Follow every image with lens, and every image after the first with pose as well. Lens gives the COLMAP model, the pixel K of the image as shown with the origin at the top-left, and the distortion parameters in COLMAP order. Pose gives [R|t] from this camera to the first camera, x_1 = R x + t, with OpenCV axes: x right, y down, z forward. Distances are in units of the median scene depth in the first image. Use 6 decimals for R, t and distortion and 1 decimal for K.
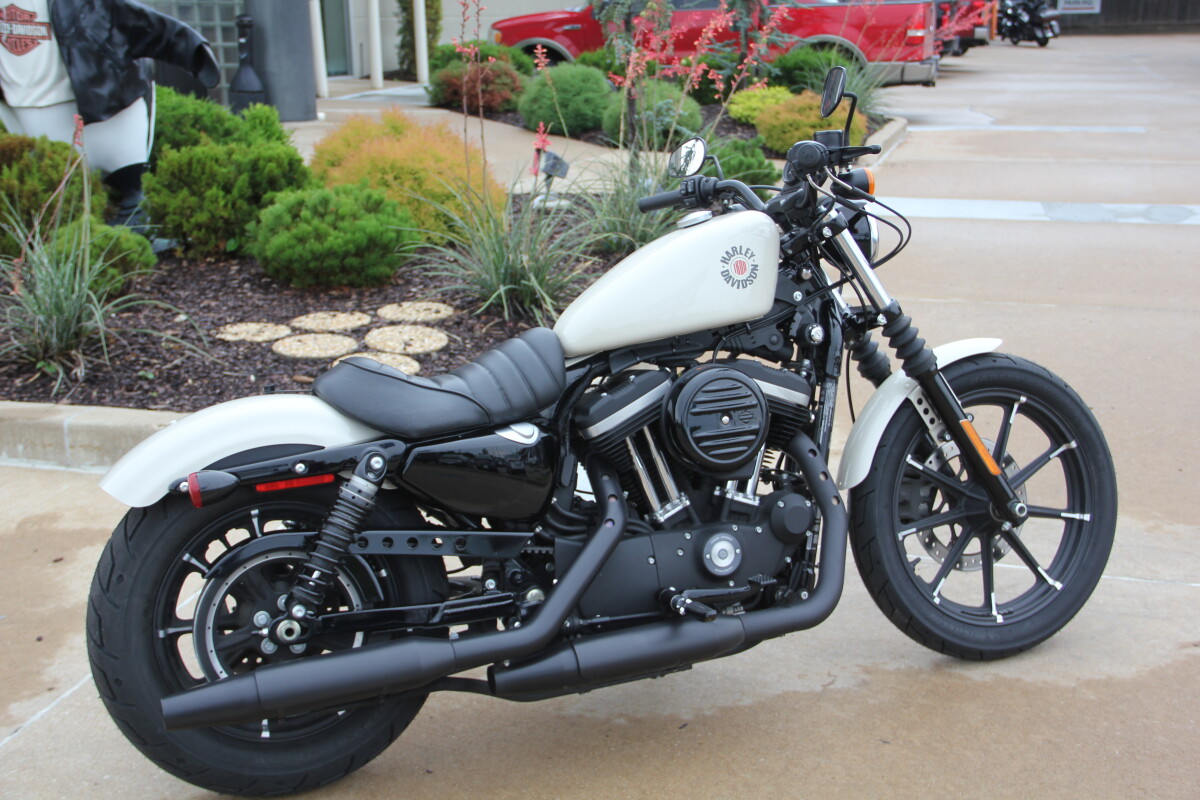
lens RADIAL K [[1457.1, 0, 607.3], [0, 1457.1, 441.4], [0, 0, 1]] dist [0.004878, 0.334482]
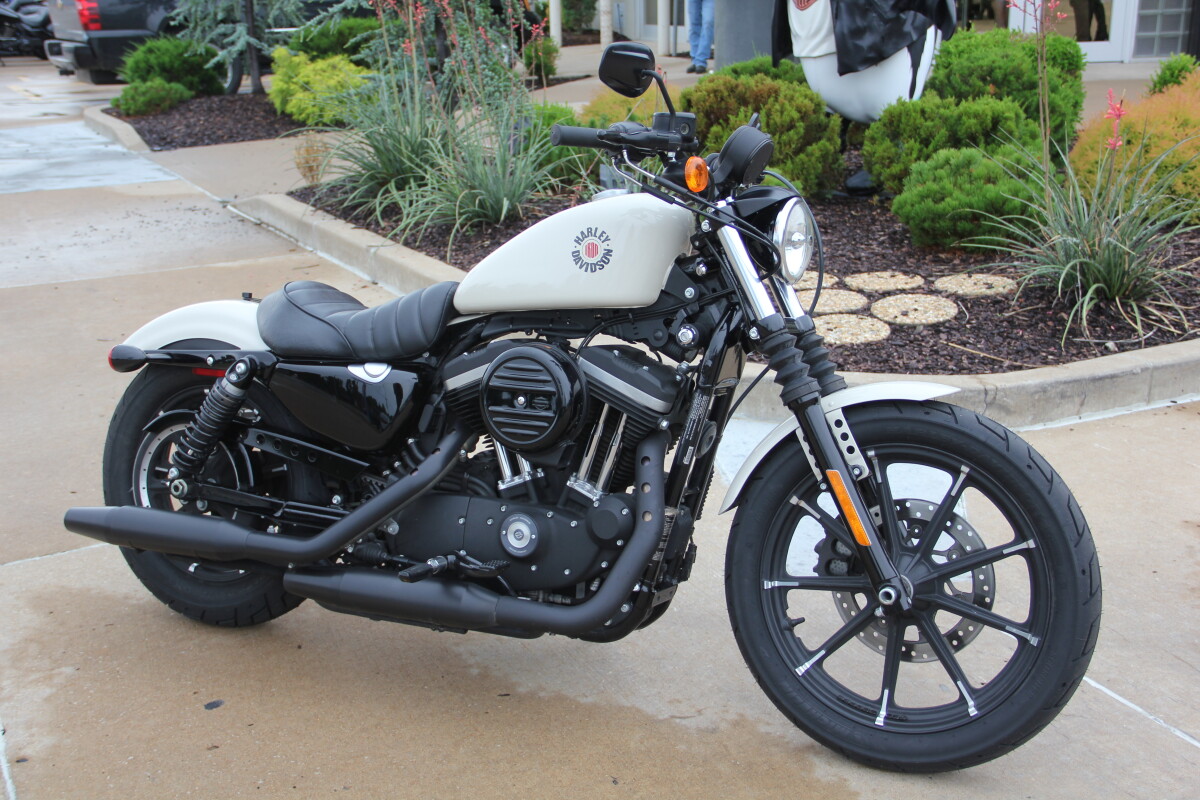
lens RADIAL K [[1457.1, 0, 607.3], [0, 1457.1, 441.4], [0, 0, 1]] dist [0.004878, 0.334482]
pose [[0.686415, 0.221313, -0.692716, 0.718991], [-0.195897, 0.973626, 0.116945, -0.101341], [0.700328, 0.055428, 0.711666, 0.305555]]
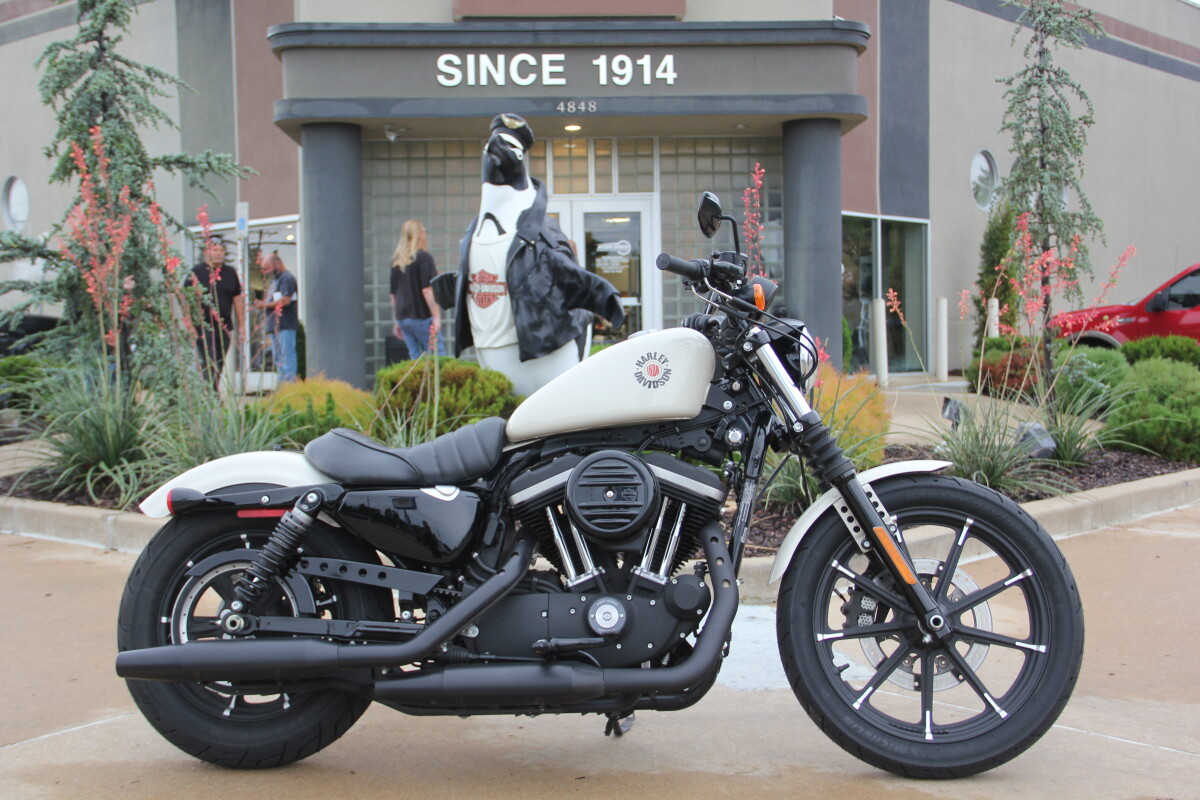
lens RADIAL K [[1417.8, 0, 604.0], [0, 1417.8, 452.6], [0, 0, 1]] dist [-0.006989, 0.327175]
pose [[0.897839, 0.032411, -0.439129, 0.503689], [-0.121784, 0.976663, -0.176913, 0.134722], [0.423147, 0.212318, 0.880833, 0.007455]]
